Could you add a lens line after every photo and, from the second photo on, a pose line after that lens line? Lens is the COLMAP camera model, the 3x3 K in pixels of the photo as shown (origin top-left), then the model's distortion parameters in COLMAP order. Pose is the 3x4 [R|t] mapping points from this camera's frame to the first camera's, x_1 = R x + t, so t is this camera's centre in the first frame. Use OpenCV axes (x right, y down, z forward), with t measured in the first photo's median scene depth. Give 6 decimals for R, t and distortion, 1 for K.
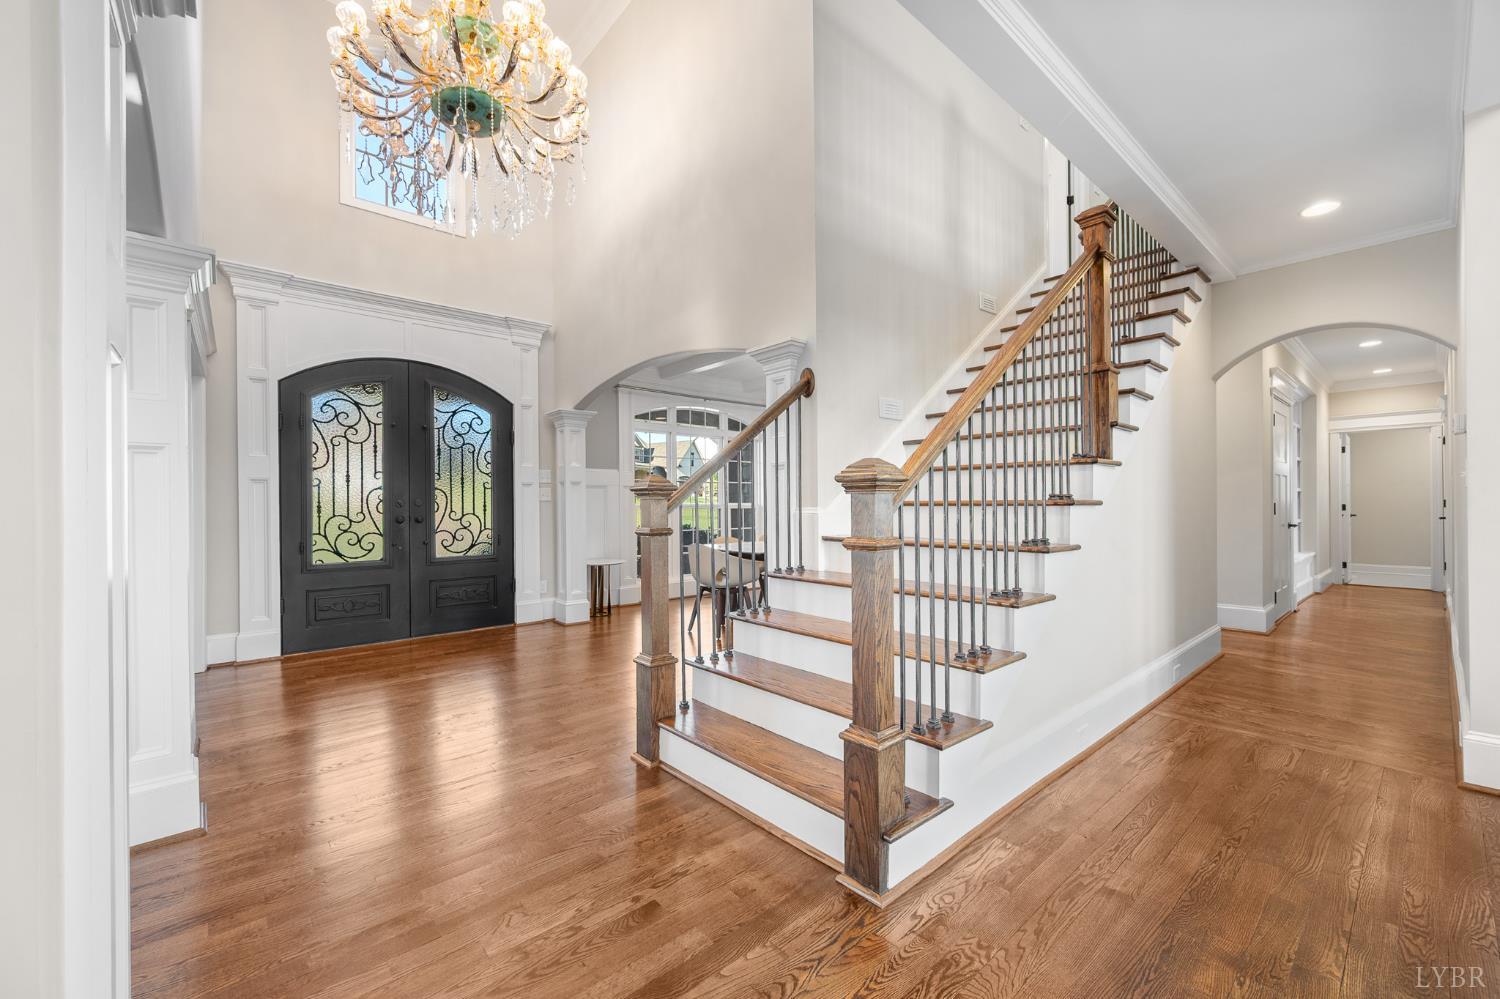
lens RADIAL K [[595.4, 0, 748.9], [0, 595.4, 500.7], [0, 0, 1]] dist [-0.001917, -0.000815]
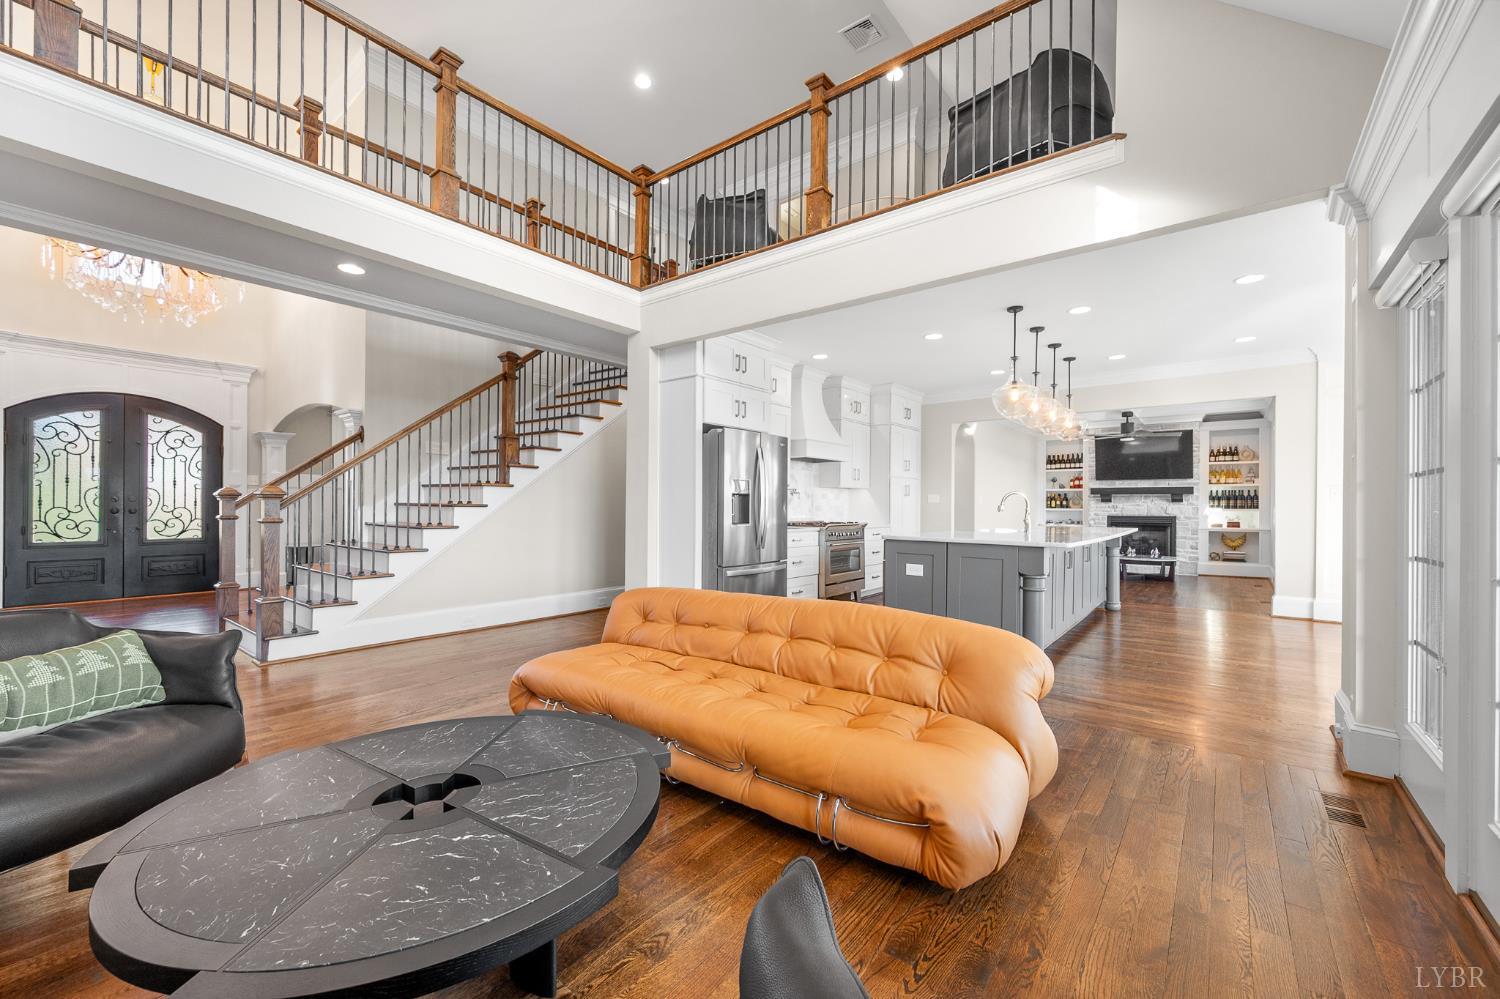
lens RADIAL K [[595.4, 0, 752.5], [0, 595.4, 503.1], [0, 0, 1]] dist [-0.001917, -0.000815]
pose [[0.981700, 0.014312, 0.189896, 0.592039], [-0.015159, 0.999881, 0.003011, -0.012602], [-0.189831, -0.005834, 0.981800, -0.612955]]
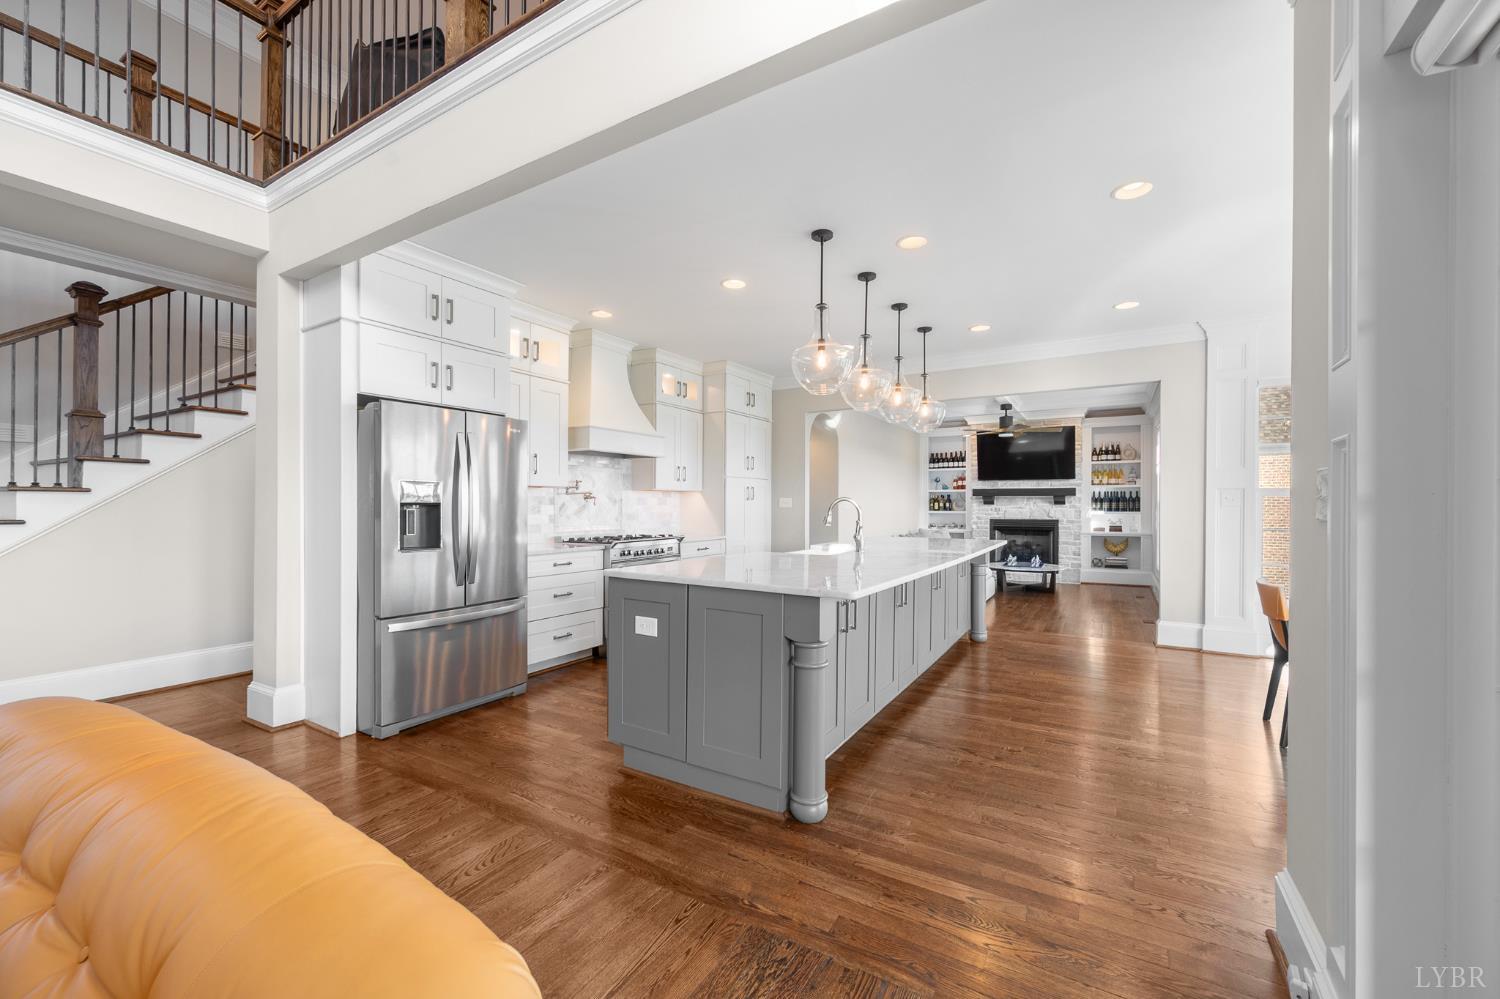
lens RADIAL K [[595.4, 0, 746.7], [0, 595.4, 504.6], [0, 0, 1]] dist [-0.001917, -0.000815]
pose [[0.950926, 0.009991, 0.309257, 0.903988], [-0.012639, 0.999899, 0.006562, -0.032595], [-0.309160, -0.010149, 0.950956, -0.355968]]
